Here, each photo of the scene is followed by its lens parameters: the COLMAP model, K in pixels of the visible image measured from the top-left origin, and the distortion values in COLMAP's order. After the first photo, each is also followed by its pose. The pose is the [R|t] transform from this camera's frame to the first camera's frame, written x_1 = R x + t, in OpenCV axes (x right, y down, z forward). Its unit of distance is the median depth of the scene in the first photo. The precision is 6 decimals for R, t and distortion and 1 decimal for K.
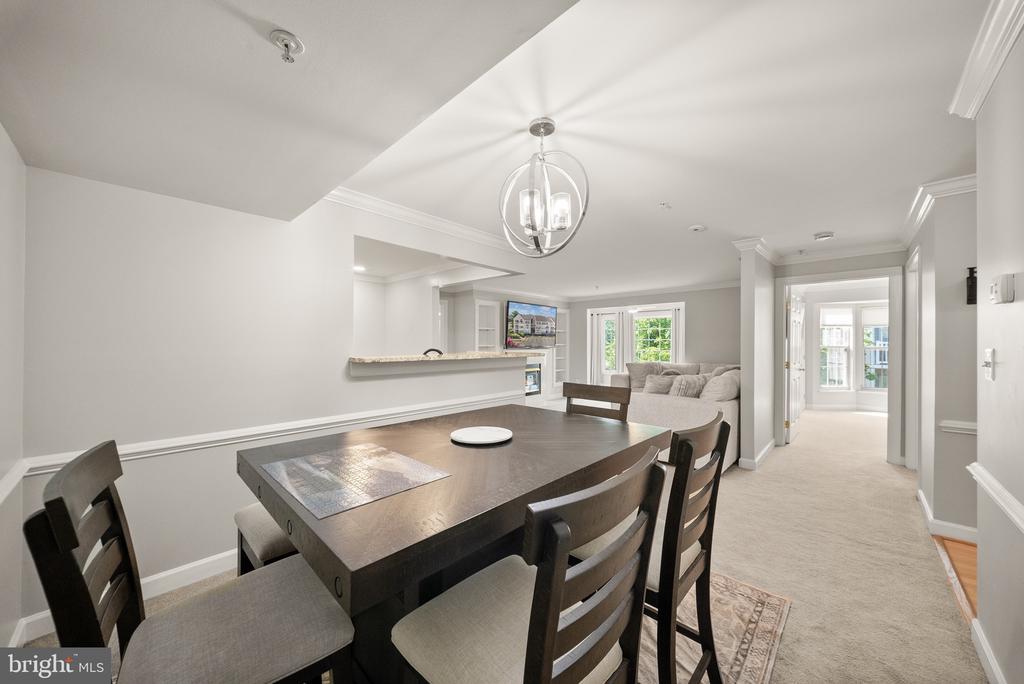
lens RADIAL K [[369.6, 0, 504.4], [0, 369.6, 353.5], [0, 0, 1]] dist [0.011428, -0.004632]
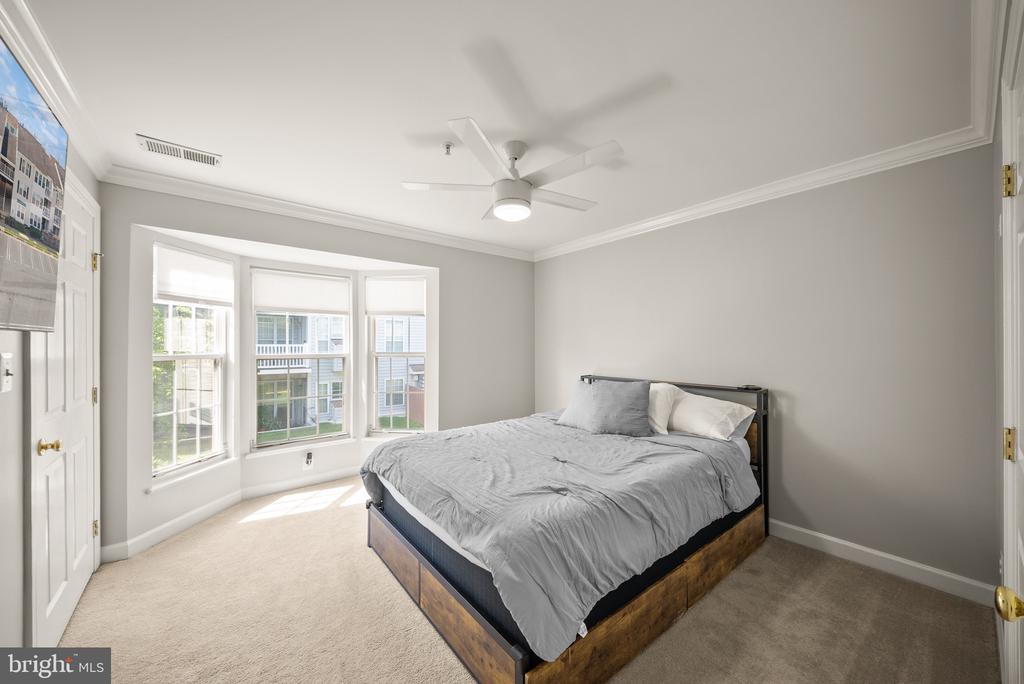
lens RADIAL K [[369.6, 0, 507.2], [0, 369.6, 345.0], [0, 0, 1]] dist [0.011428, -0.004632]
pose [[0.128594, 0.014268, 0.991595, 0.757078], [0.012060, 0.999800, -0.015950, -0.026522], [-0.991624, 0.014010, 0.128397, 0.867965]]
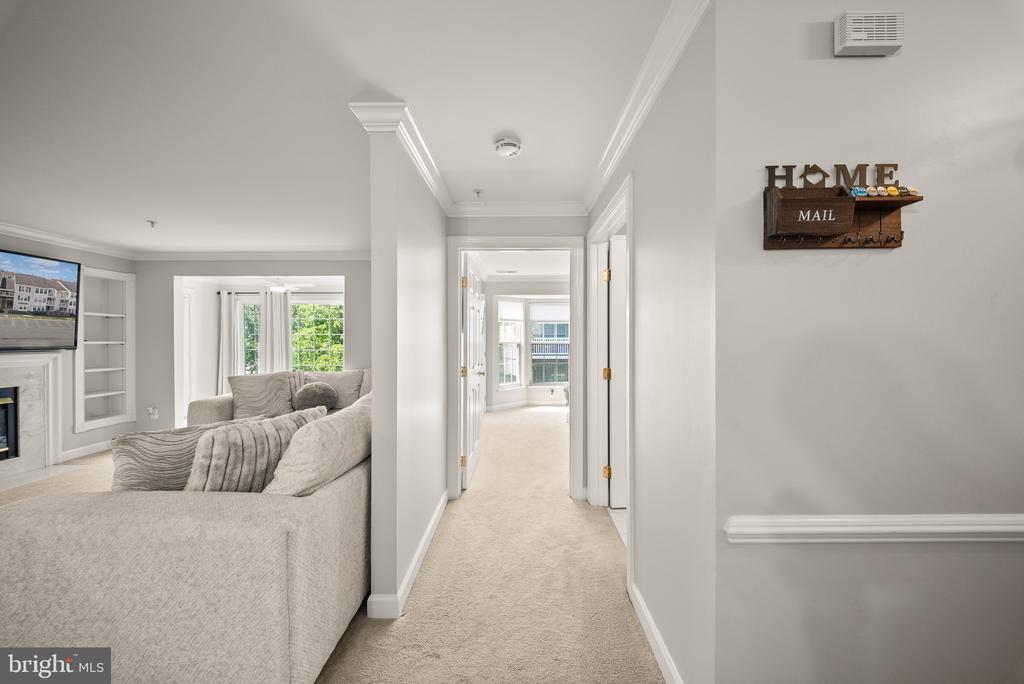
lens RADIAL K [[369.6, 0, 513.1], [0, 369.6, 339.2], [0, 0, 1]] dist [0.011428, -0.004632]
pose [[0.732136, 0.006985, 0.681122, 0.339249], [0.007450, 0.999805, -0.018261, -0.011713], [-0.681117, 0.018444, 0.731942, 0.410979]]
